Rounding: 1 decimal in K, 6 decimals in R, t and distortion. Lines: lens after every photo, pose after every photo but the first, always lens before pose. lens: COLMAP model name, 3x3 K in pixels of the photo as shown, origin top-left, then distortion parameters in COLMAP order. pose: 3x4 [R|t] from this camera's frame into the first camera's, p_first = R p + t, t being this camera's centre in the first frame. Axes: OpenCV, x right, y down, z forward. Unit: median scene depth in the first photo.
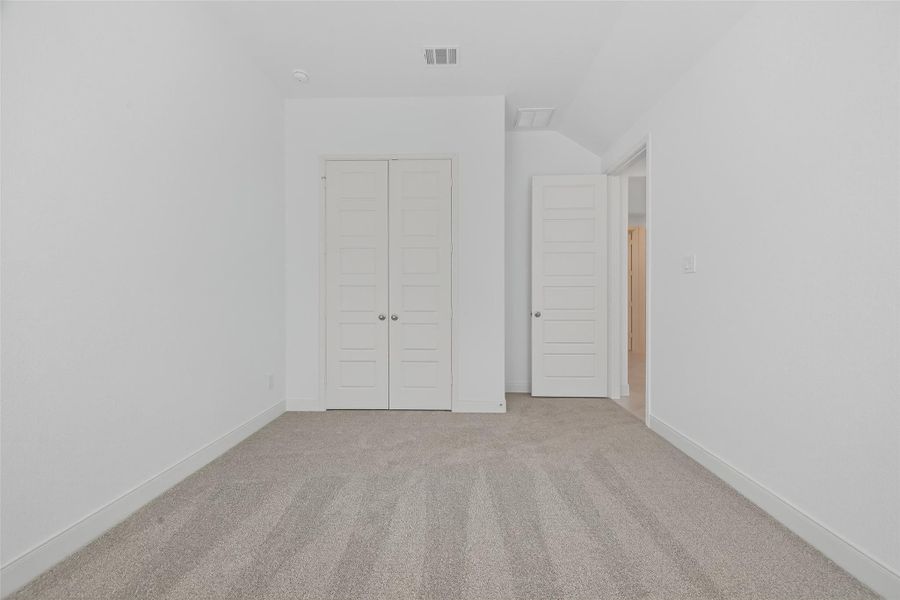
lens RADIAL K [[352.0, 0, 457.1], [0, 352.0, 291.1], [0, 0, 1]] dist [-0.000255, -0.000182]
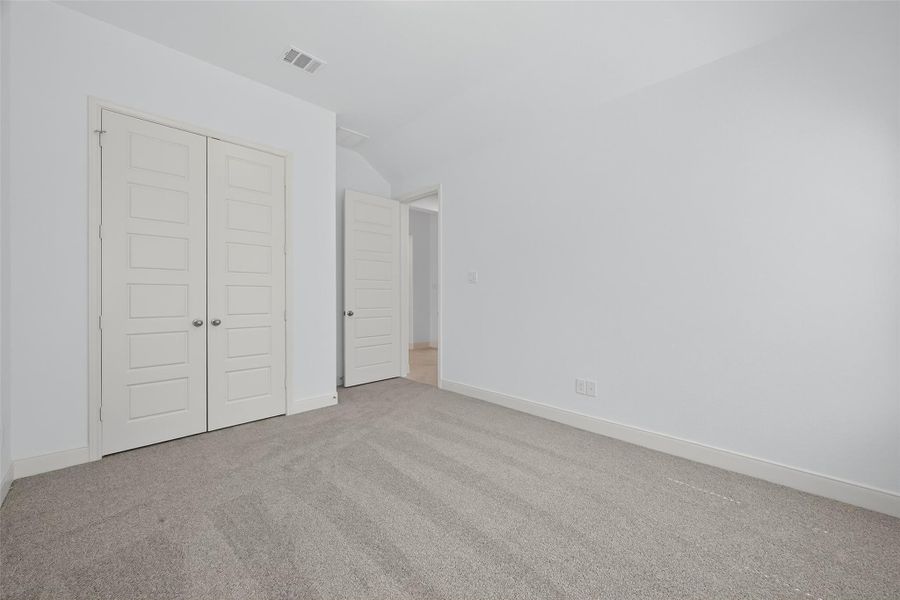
lens RADIAL K [[352.0, 0, 457.1], [0, 352.0, 291.1], [0, 0, 1]] dist [-0.000255, -0.000182]
pose [[0.675518, 0.009246, 0.737286, -0.423324], [-0.004422, 0.999954, -0.008488, 0.003205], [-0.737330, 0.002474, 0.675528, -0.012710]]
